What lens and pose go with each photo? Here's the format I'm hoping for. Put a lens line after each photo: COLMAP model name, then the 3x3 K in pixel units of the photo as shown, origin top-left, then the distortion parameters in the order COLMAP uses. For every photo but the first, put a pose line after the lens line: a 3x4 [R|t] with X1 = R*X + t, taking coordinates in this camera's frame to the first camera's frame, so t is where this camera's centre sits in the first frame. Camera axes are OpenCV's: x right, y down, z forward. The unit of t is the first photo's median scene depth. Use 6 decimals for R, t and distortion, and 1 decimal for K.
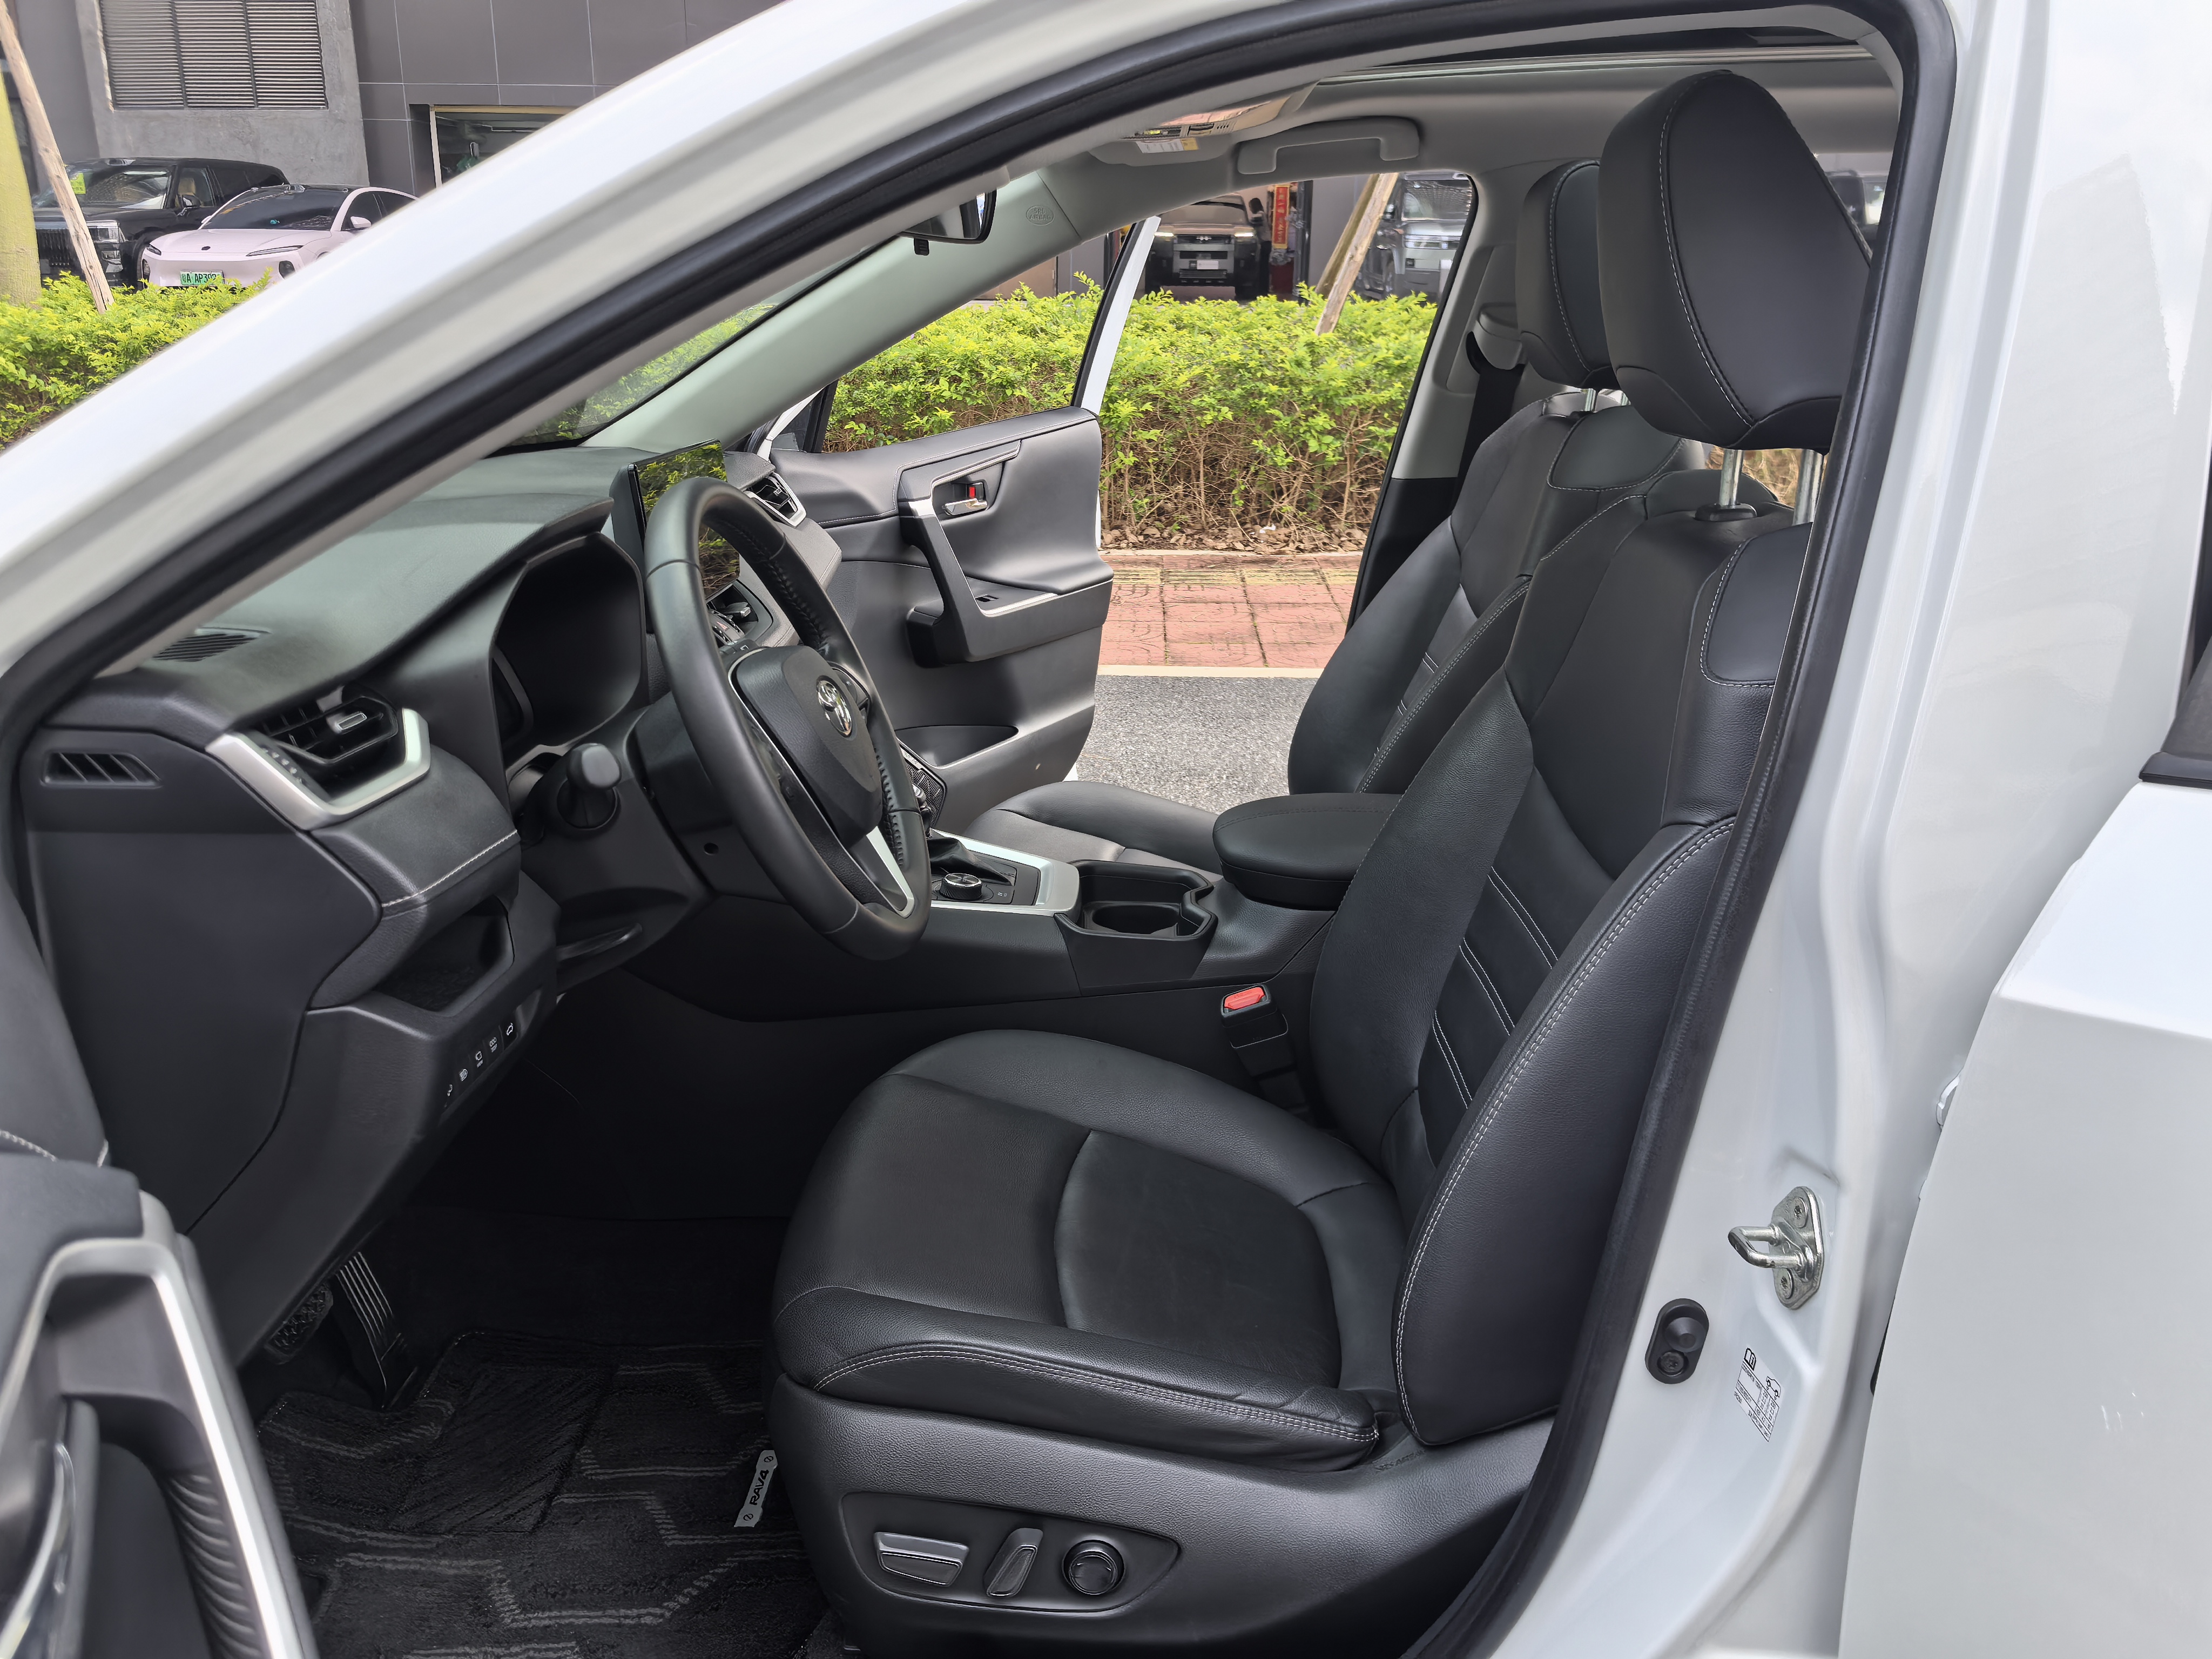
lens RADIAL K [[1770.1, 0, 1104.7], [0, 1770.1, 861.6], [0, 0, 1]] dist [0.102368, -0.145230]
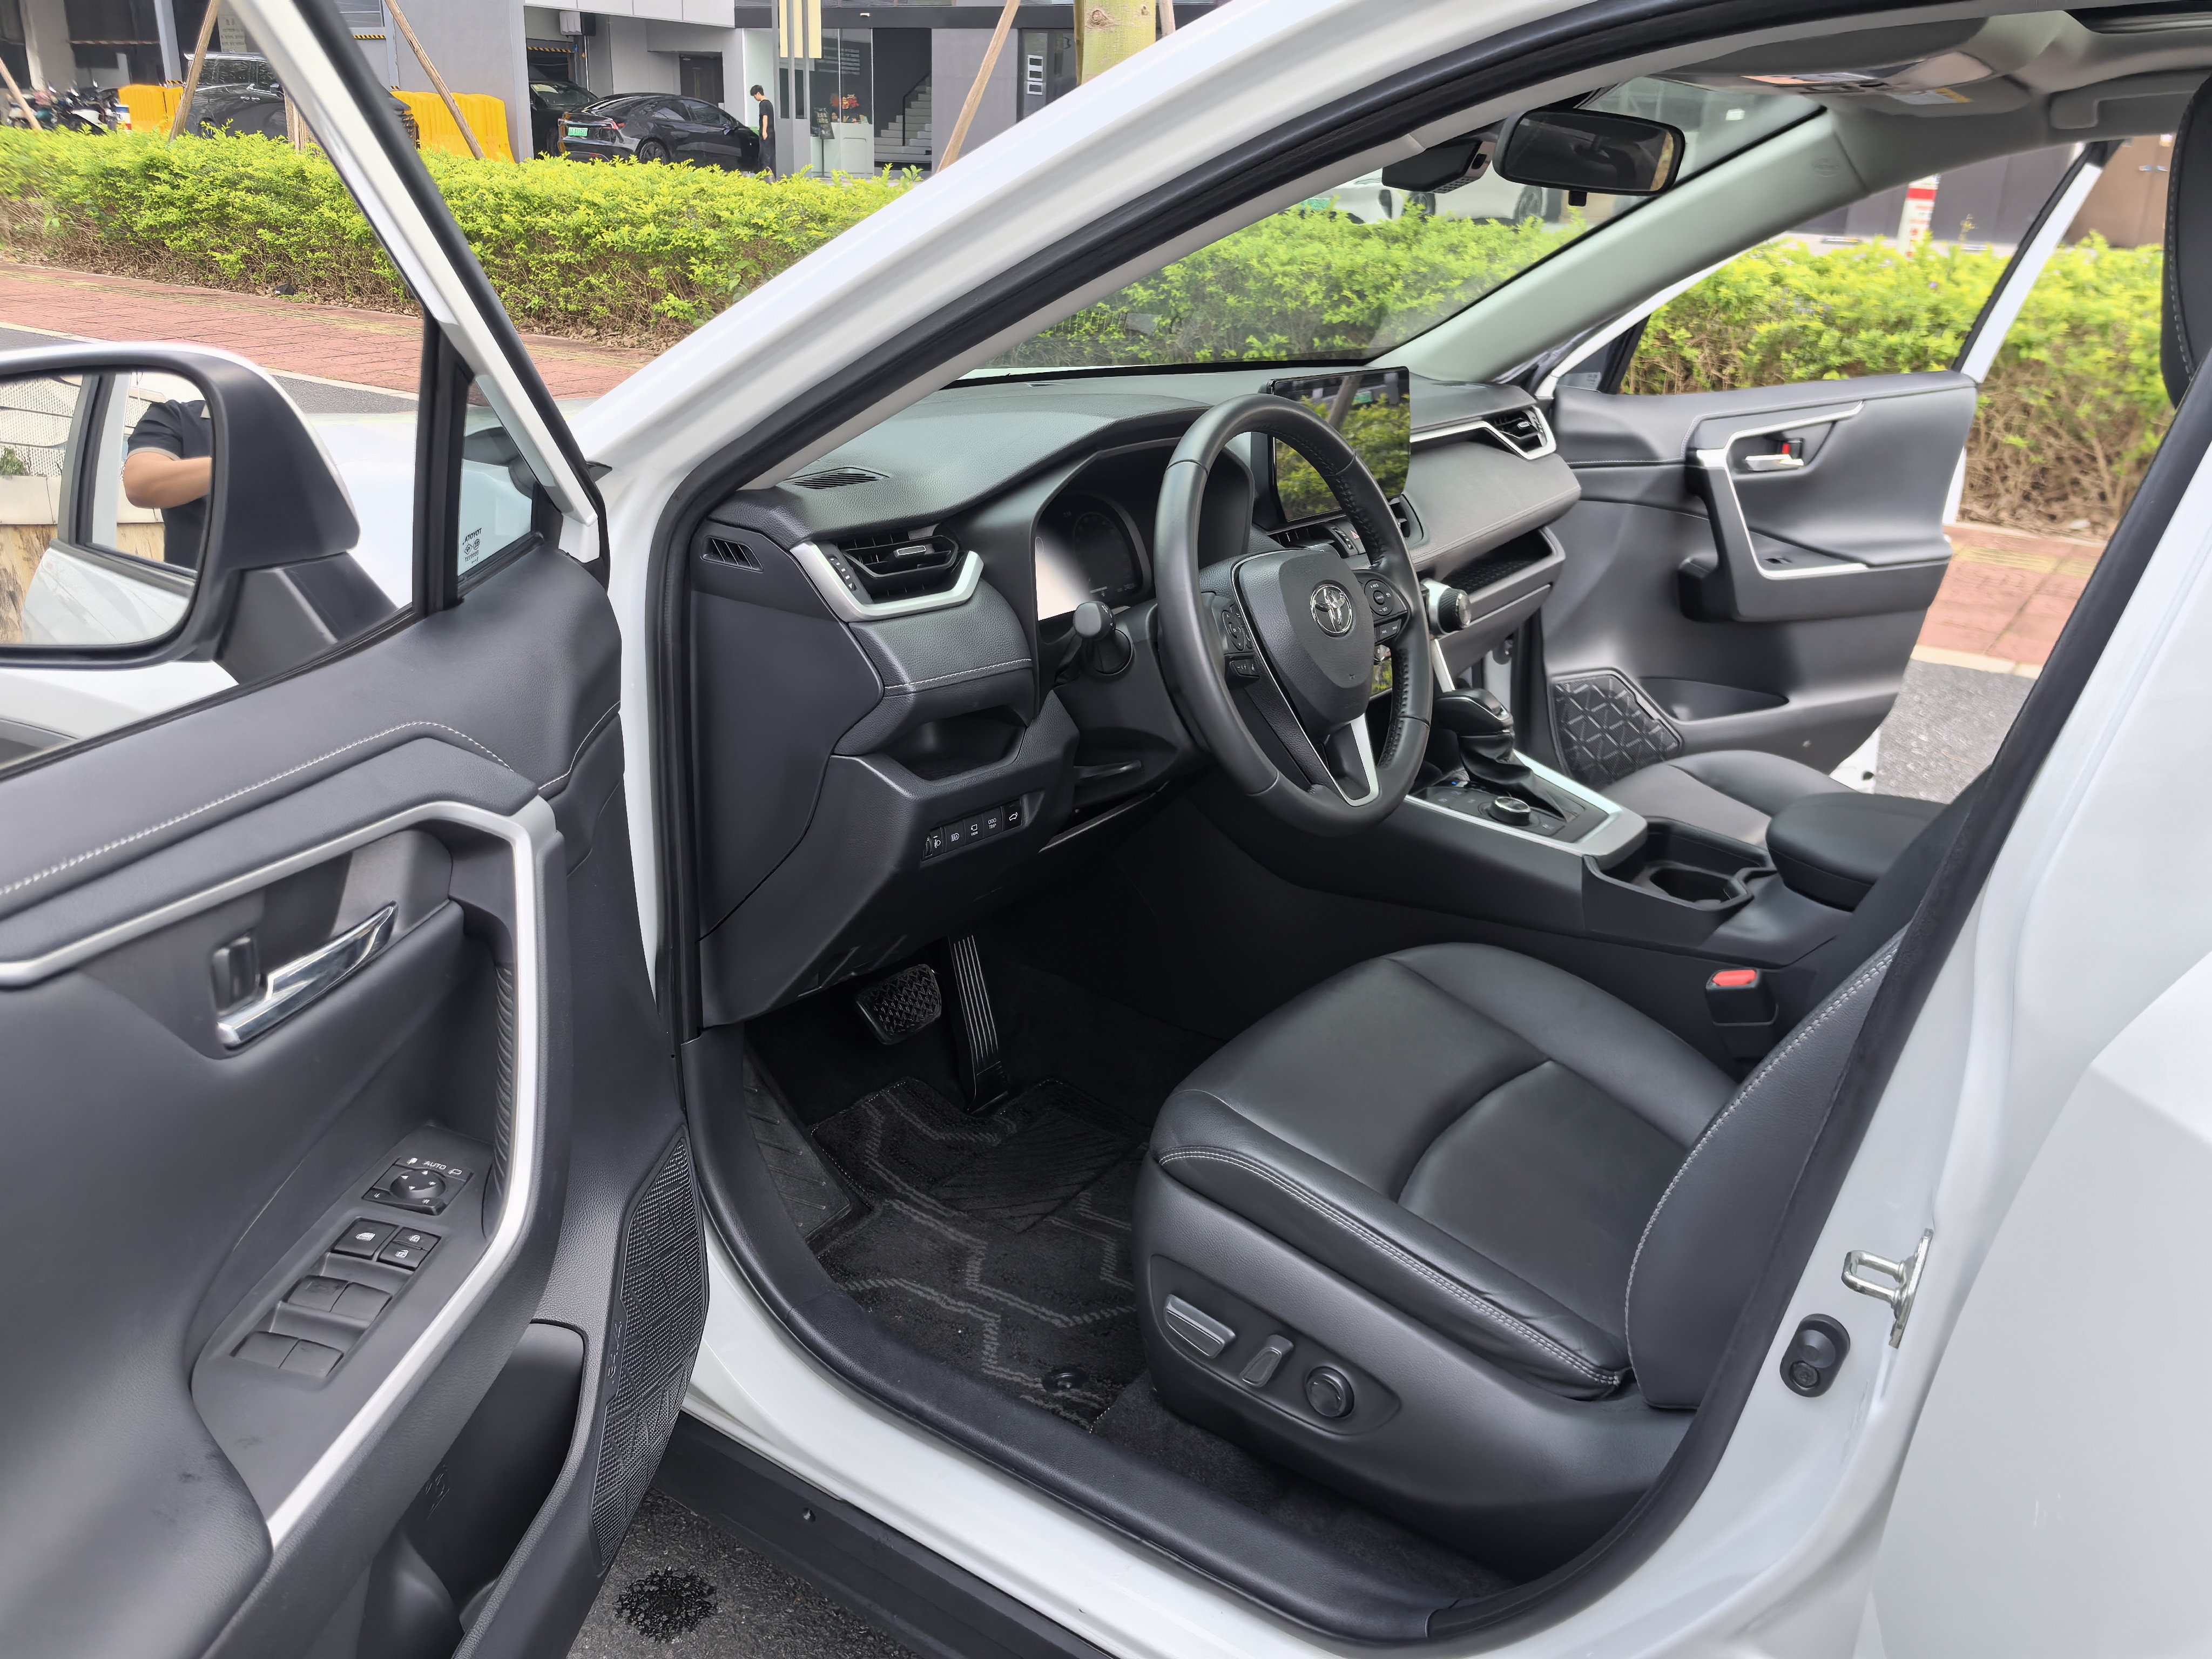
lens RADIAL K [[1770.1, 0, 1104.7], [0, 1770.1, 861.6], [0, 0, 1]] dist [0.102368, -0.145230]
pose [[0.835101, 0.226459, -0.501321, 0.261000], [-0.208843, 0.973620, 0.091918, -0.003300], [0.508911, 0.027936, 0.860365, -0.032513]]
